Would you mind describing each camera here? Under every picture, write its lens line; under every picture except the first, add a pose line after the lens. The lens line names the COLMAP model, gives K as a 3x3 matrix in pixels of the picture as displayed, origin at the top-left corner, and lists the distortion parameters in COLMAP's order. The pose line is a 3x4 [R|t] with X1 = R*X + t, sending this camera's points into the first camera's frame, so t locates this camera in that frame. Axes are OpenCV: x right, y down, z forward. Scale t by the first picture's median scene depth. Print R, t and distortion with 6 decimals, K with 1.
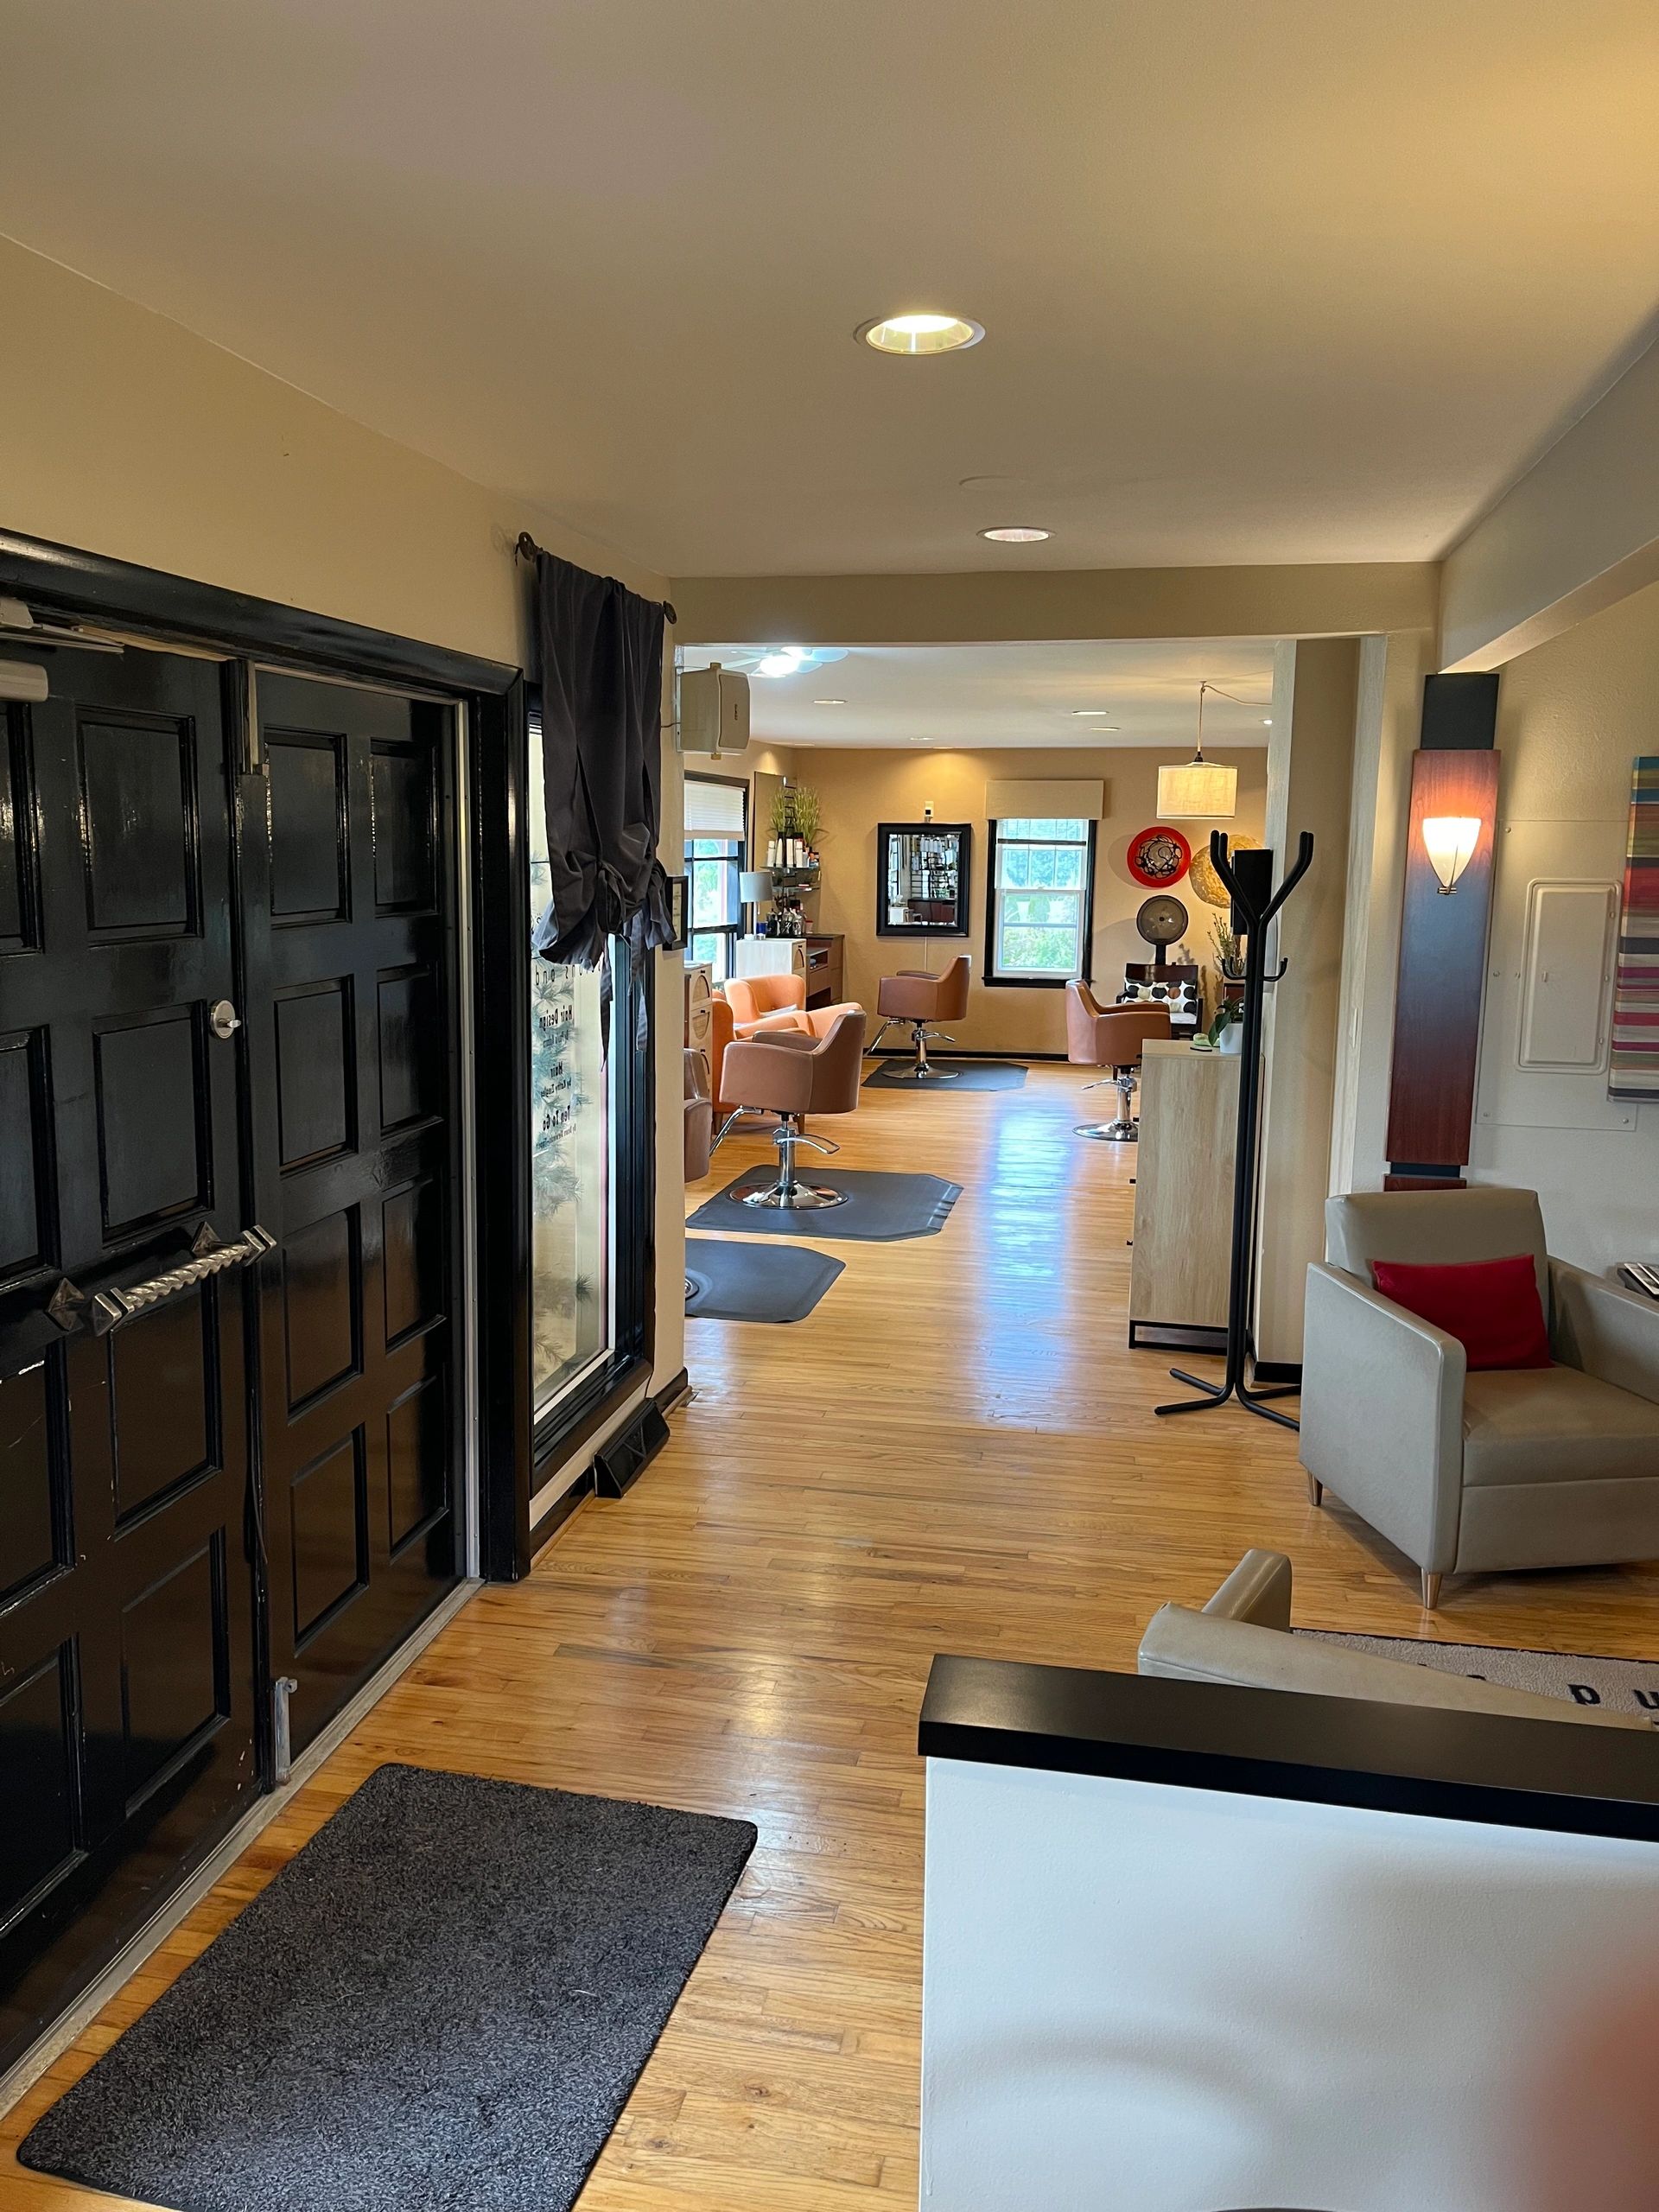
lens RADIAL K [[1678.6, 0, 827.2], [0, 1678.6, 1101.4], [0, 0, 1]] dist [0.008635, 0.007146]
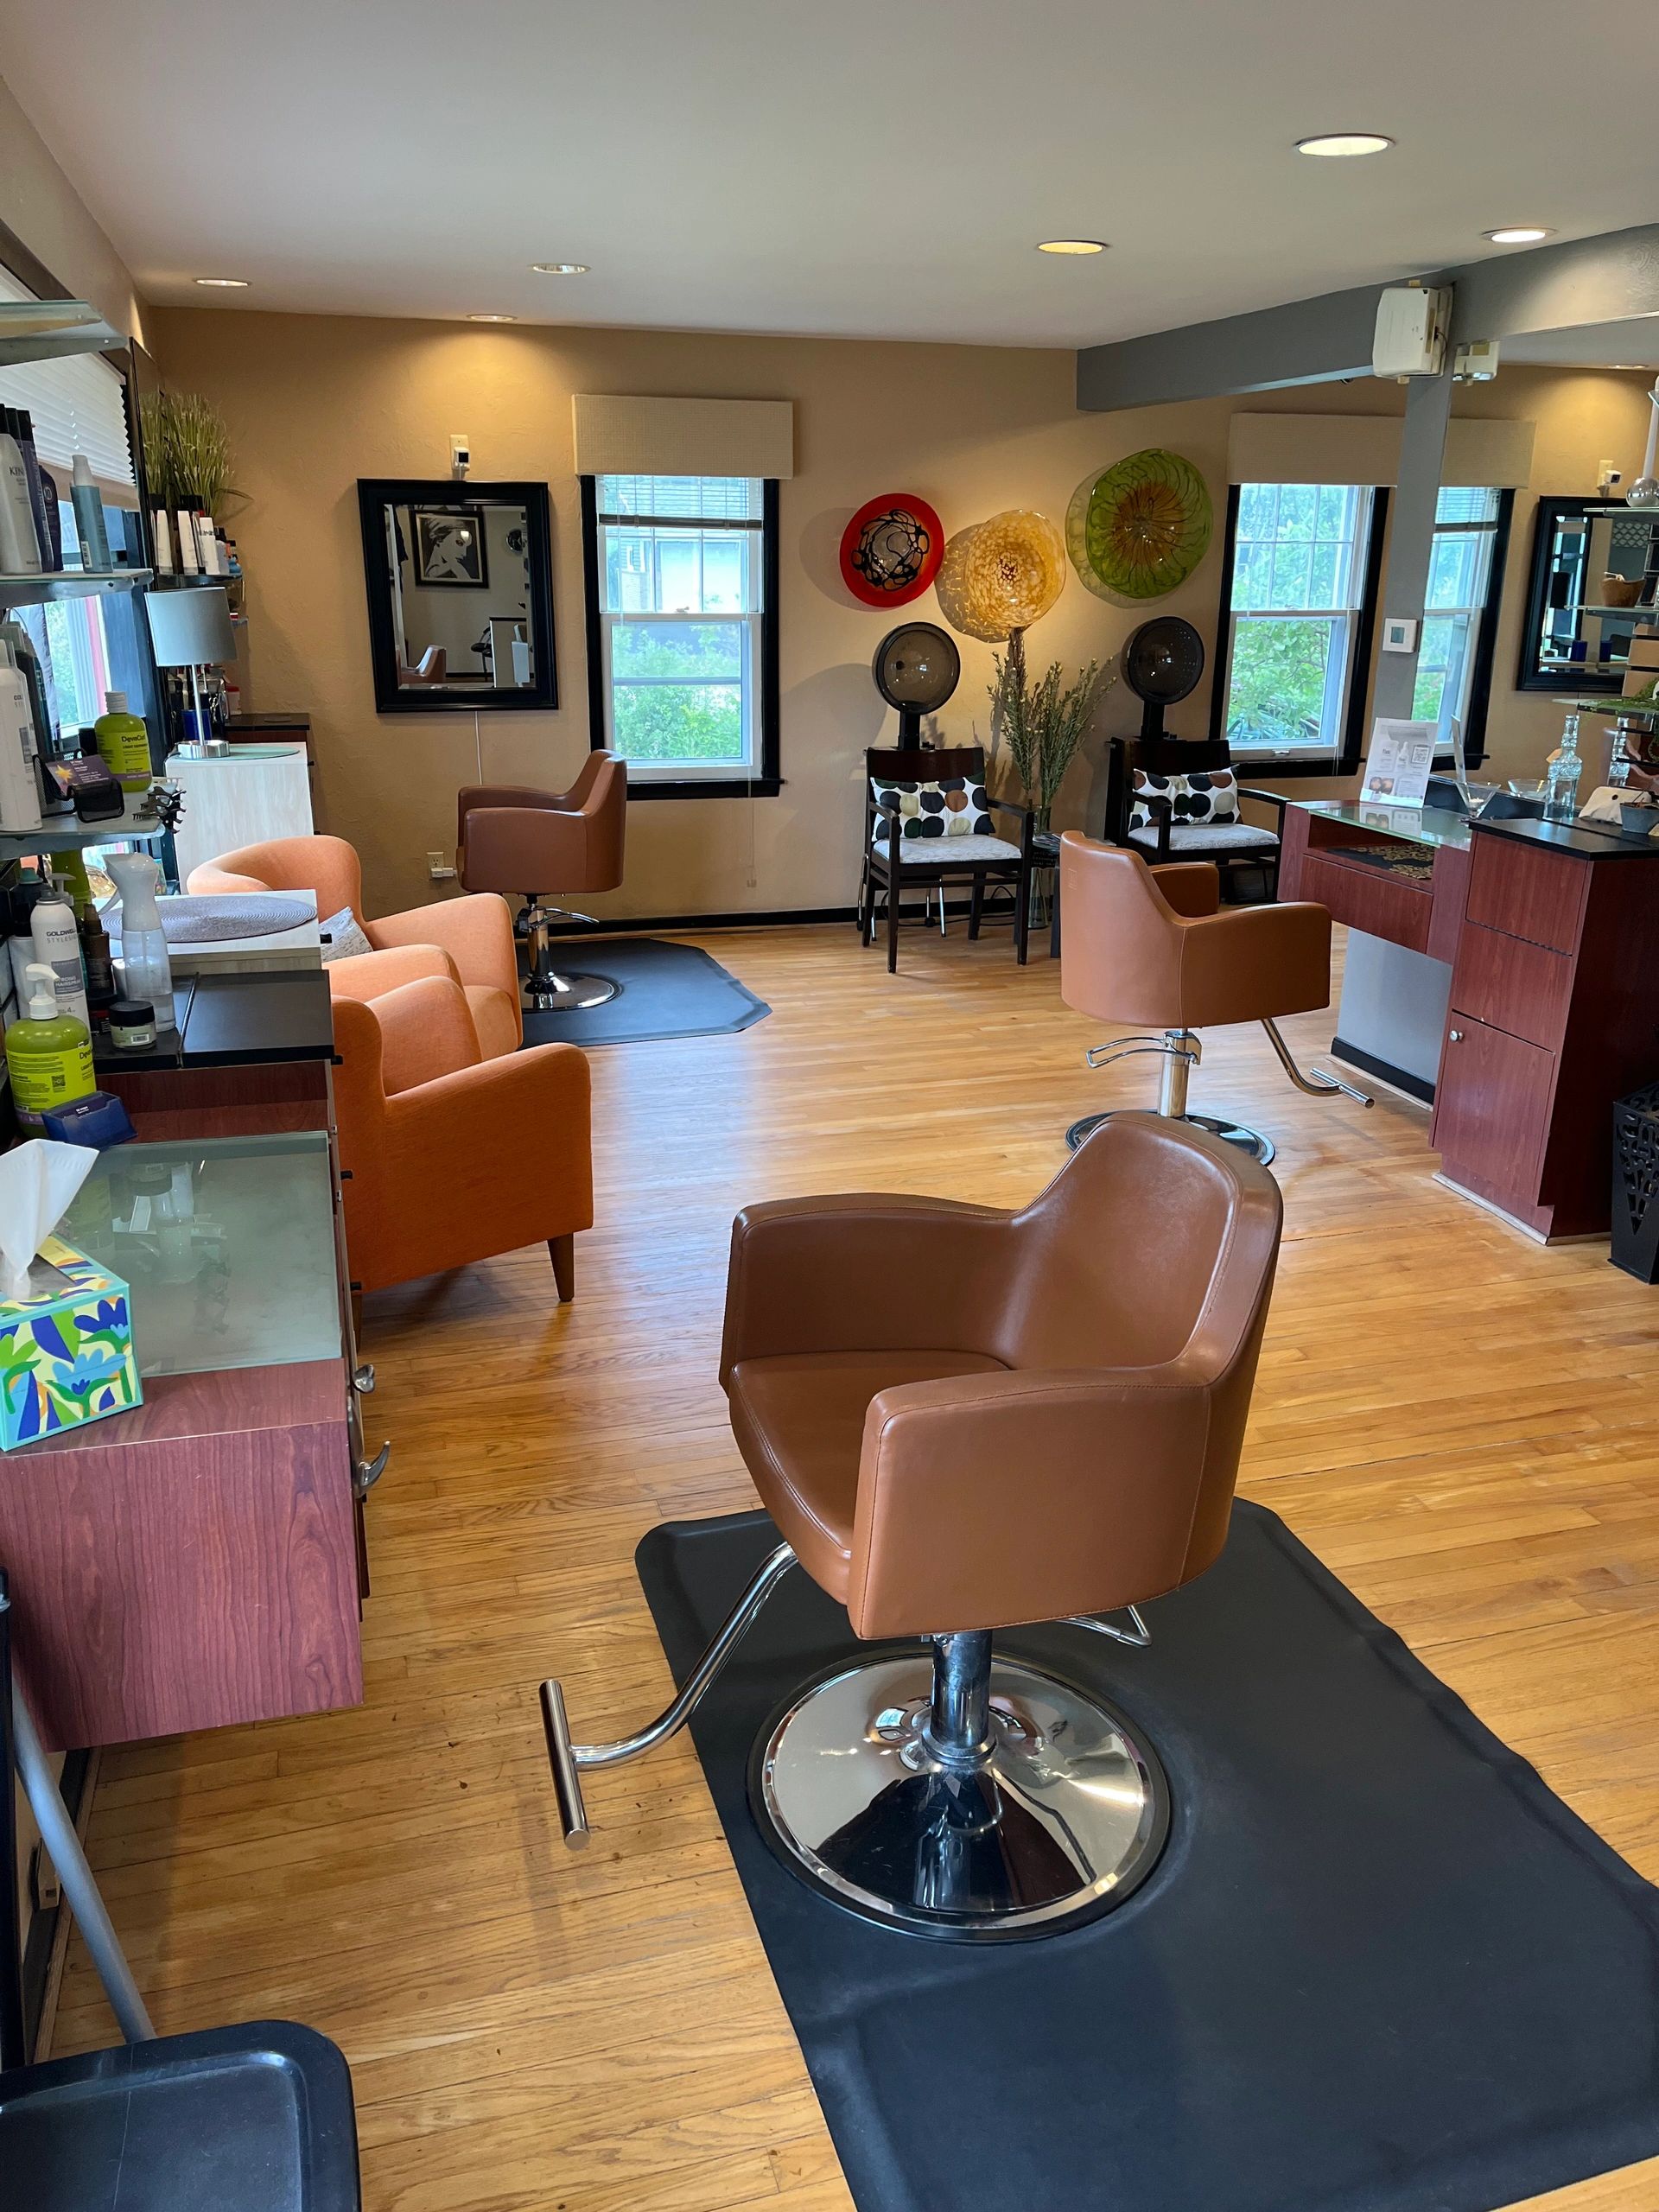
lens RADIAL K [[1678.6, 0, 831.0], [0, 1678.6, 1108.9], [0, 0, 1]] dist [0.008635, 0.007146]
pose [[0.879845, -0.152350, 0.450179, -0.099620], [0.067299, 0.977622, 0.199316, -0.075651], [-0.470471, -0.145071, 0.870409, 0.487981]]
